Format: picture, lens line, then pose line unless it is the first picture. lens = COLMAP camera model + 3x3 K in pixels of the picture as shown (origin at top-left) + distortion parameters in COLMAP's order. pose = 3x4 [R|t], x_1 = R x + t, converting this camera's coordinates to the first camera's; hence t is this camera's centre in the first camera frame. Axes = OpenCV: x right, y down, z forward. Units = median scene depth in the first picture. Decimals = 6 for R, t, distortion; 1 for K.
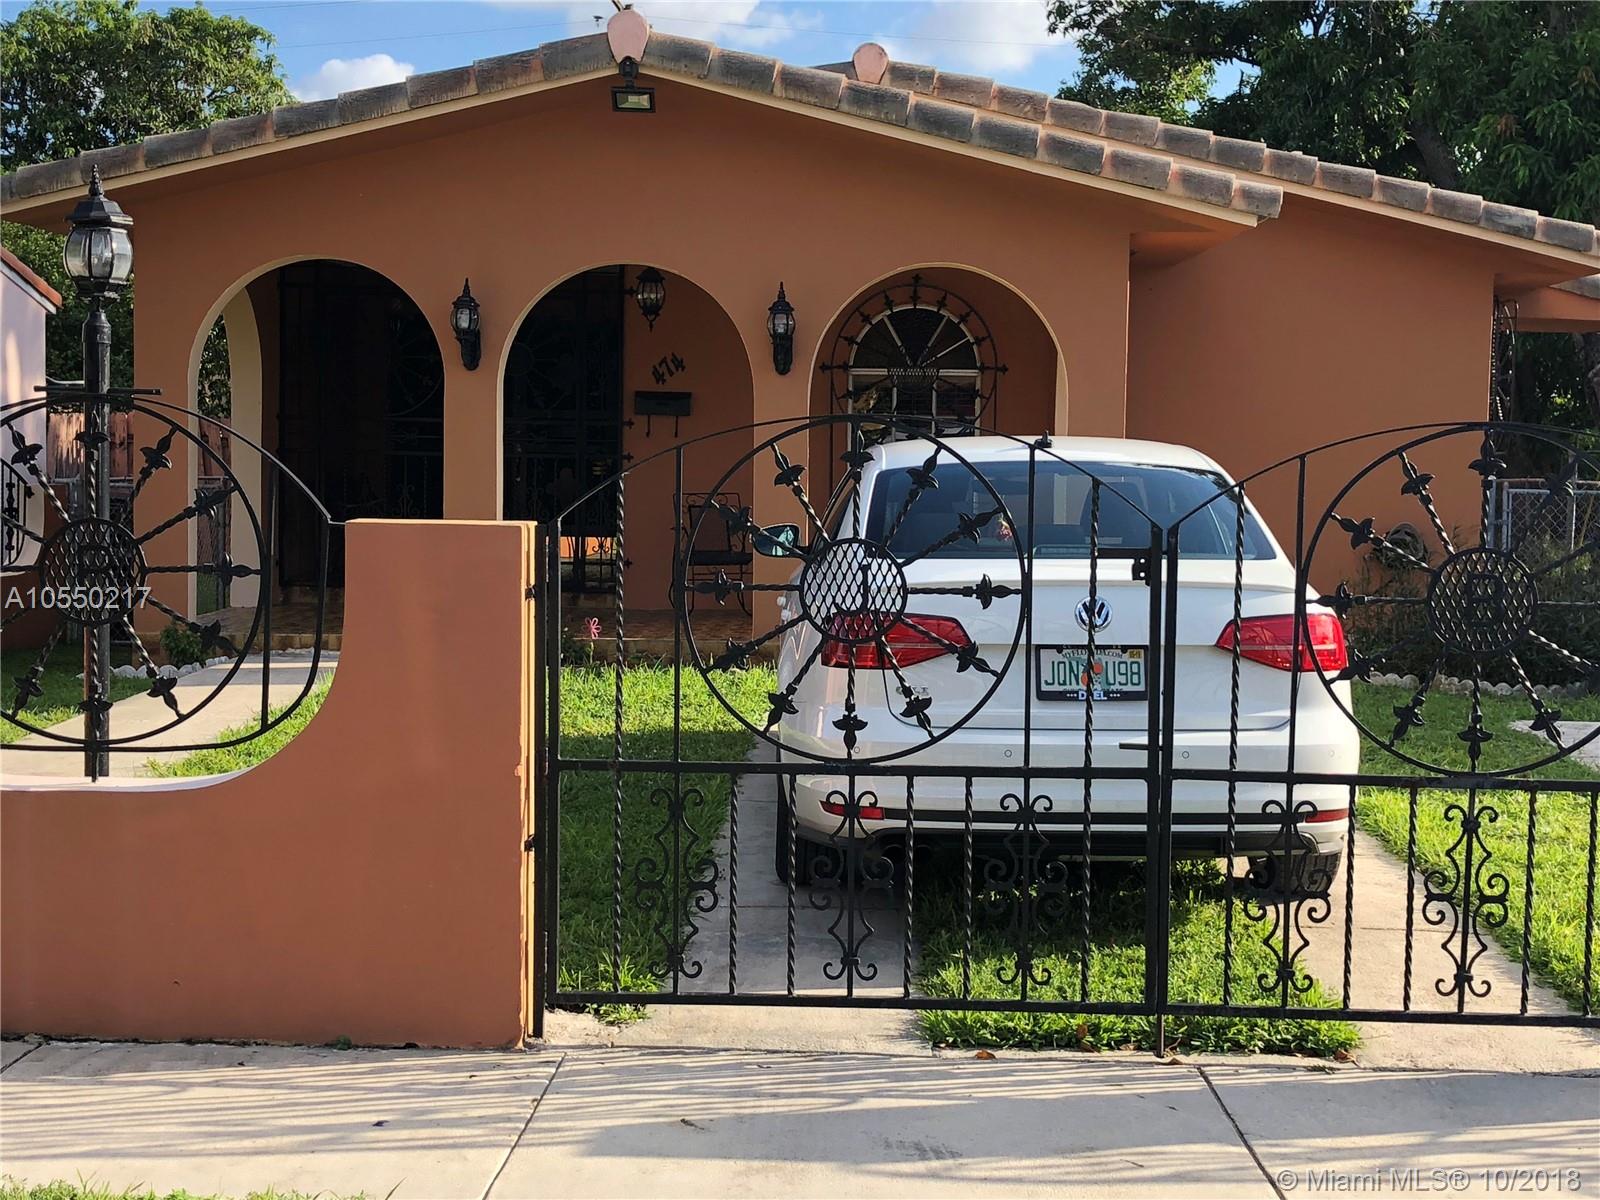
lens RADIAL K [[2239.3, 0, 812.2], [0, 2239.3, 605.6], [0, 0, 1]] dist [0.054398, 0.000000]
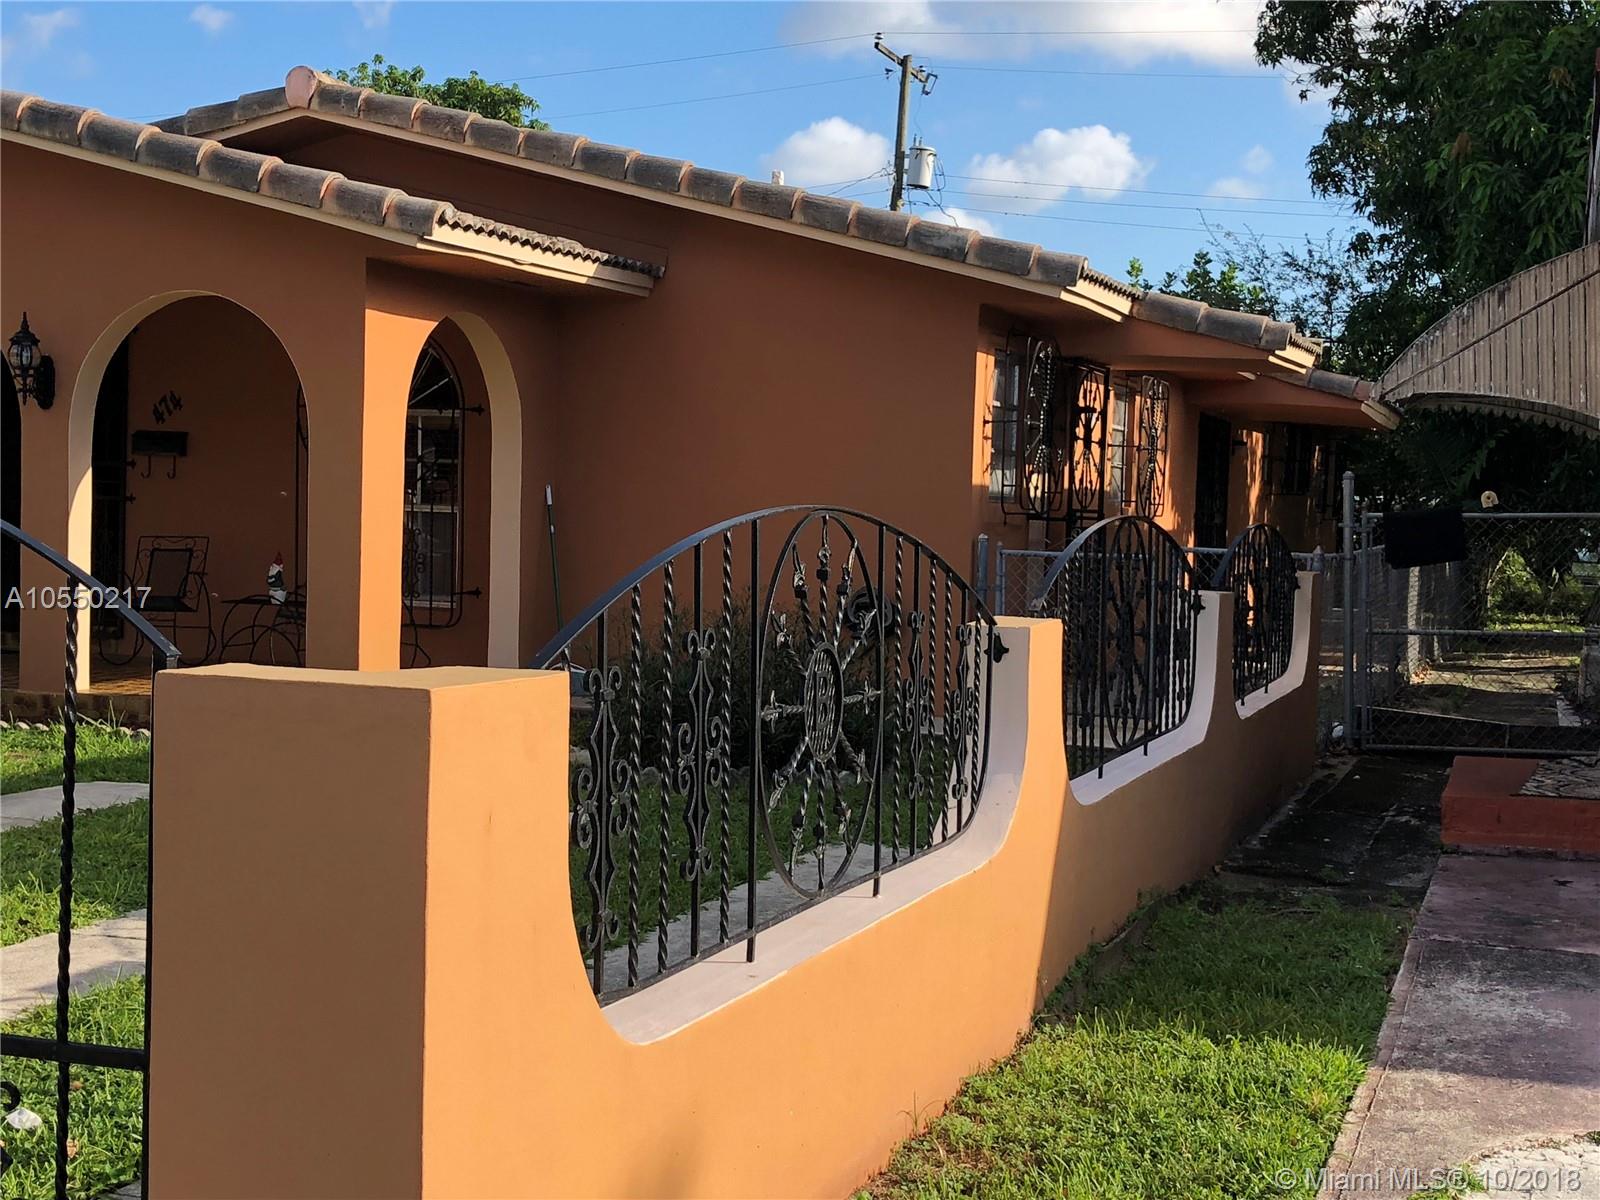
lens RADIAL K [[2239.3, 0, 799.6], [0, 2239.3, 604.0], [0, 0, 1]] dist [0.054398, 0.000000]
pose [[0.950588, 0.029358, -0.309064, 0.916260], [-0.038034, 0.999032, -0.022084, -0.016915], [0.308117, 0.032748, 0.950785, 0.287674]]
